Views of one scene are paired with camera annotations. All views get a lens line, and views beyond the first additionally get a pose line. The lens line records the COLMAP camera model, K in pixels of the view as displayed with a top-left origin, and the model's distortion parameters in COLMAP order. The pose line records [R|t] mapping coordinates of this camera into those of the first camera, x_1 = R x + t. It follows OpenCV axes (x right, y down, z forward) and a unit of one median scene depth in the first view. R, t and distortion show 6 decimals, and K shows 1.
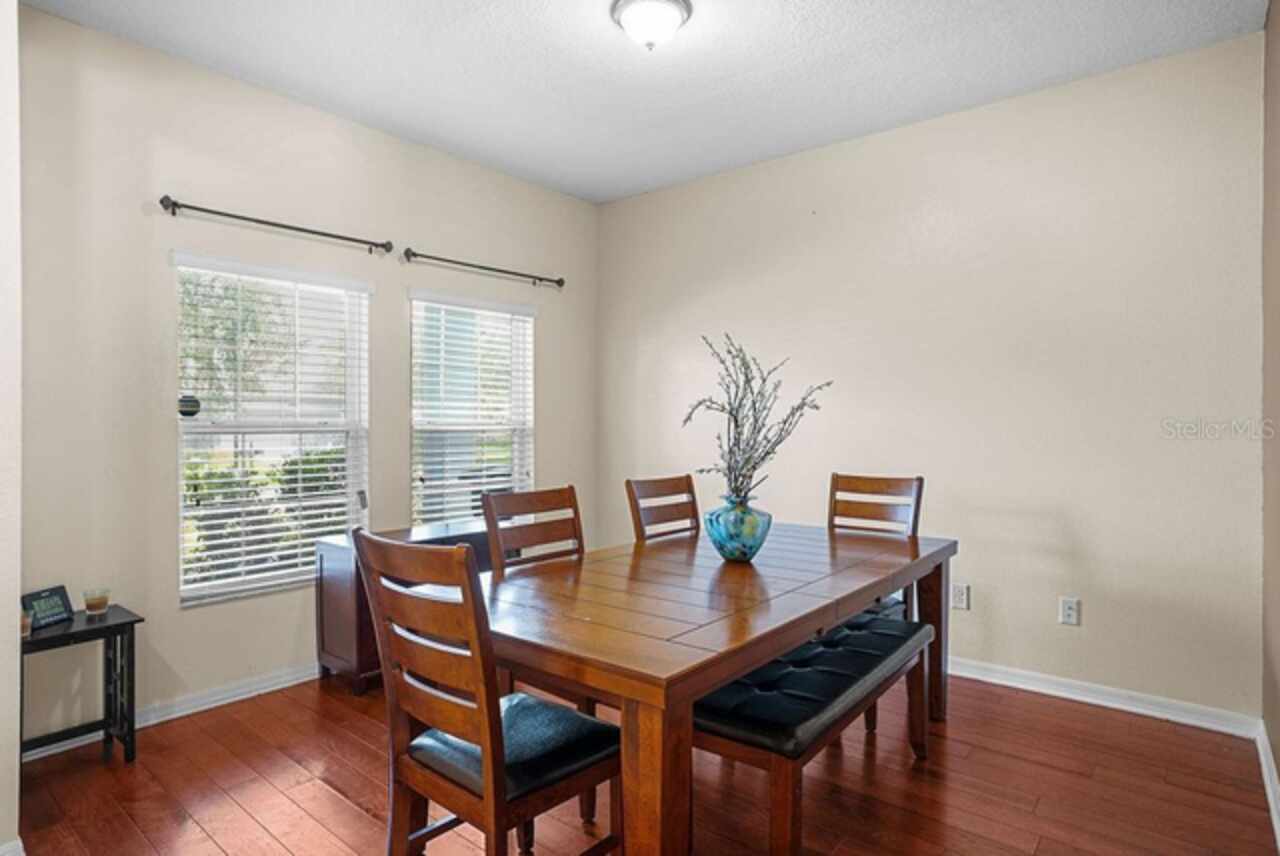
lens RADIAL K [[717.3, 0, 641.6], [0, 717.3, 415.7], [0, 0, 1]] dist [-0.053536, 0.048807]
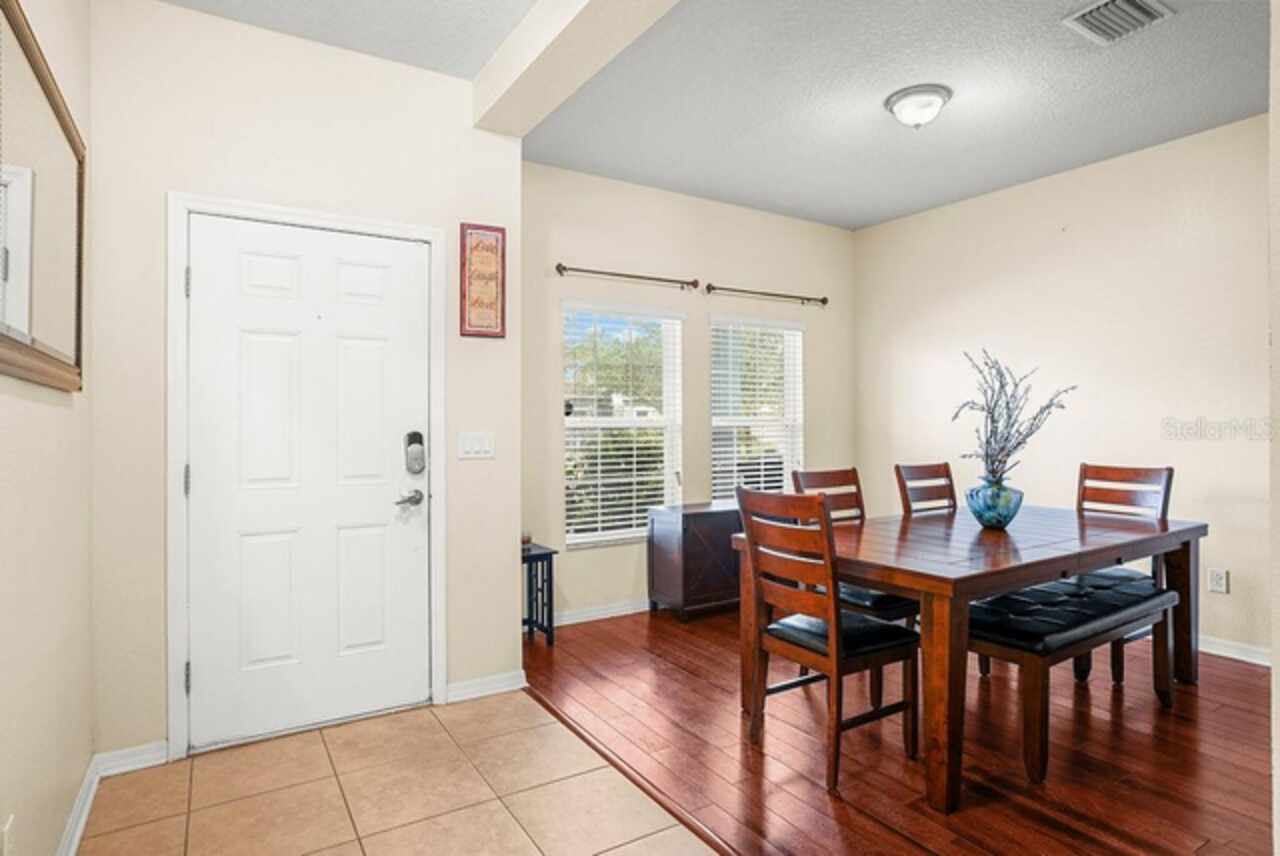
lens RADIAL K [[717.3, 0, 641.6], [0, 717.3, 415.7], [0, 0, 1]] dist [-0.053536, 0.048807]
pose [[0.952743, -0.003407, -0.303758, -0.077545], [0.004685, 0.999983, 0.003479, -0.003679], [0.303741, -0.004738, 0.952743, -0.386179]]
